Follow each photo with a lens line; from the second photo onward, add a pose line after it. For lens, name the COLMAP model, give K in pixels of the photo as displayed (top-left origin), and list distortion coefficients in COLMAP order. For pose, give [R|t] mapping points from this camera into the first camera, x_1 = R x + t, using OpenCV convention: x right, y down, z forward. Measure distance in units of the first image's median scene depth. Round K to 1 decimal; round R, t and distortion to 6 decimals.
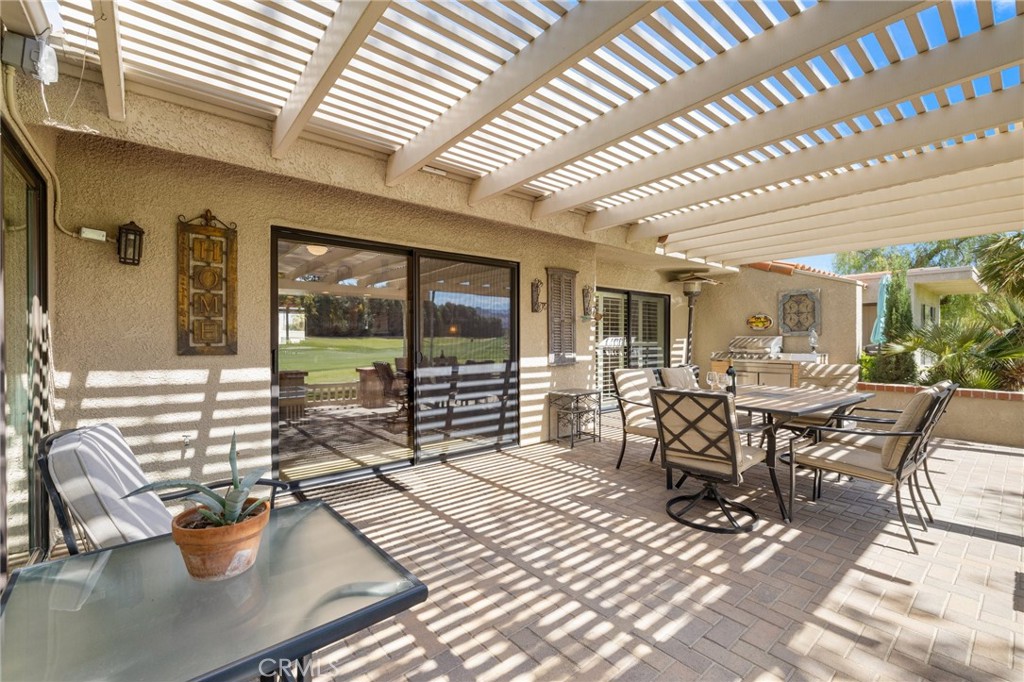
lens RADIAL K [[432.4, 0, 514.9], [0, 432.4, 339.8], [0, 0, 1]] dist [0.000488, 0.000262]
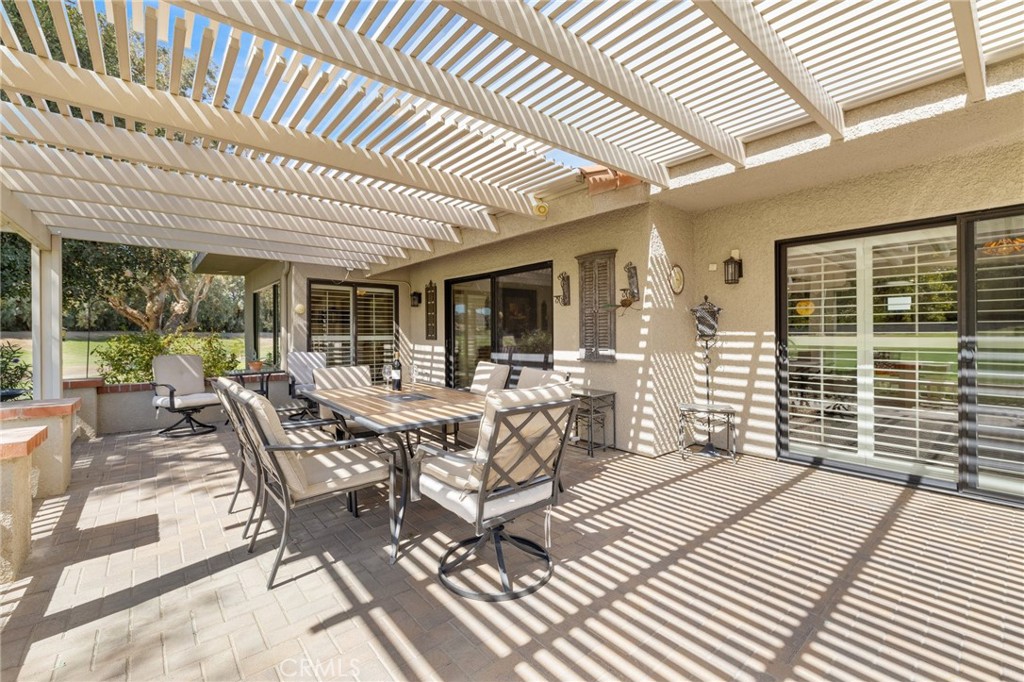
lens RADIAL K [[435.3, 0, 521.4], [0, 435.3, 336.5], [0, 0, 1]] dist [-0.000378, -0.000137]
pose [[0.027414, 0.008115, -0.999591, 1.409372], [0.003339, 0.999961, 0.008209, -0.001914], [0.999619, -0.003562, 0.027386, 1.169541]]
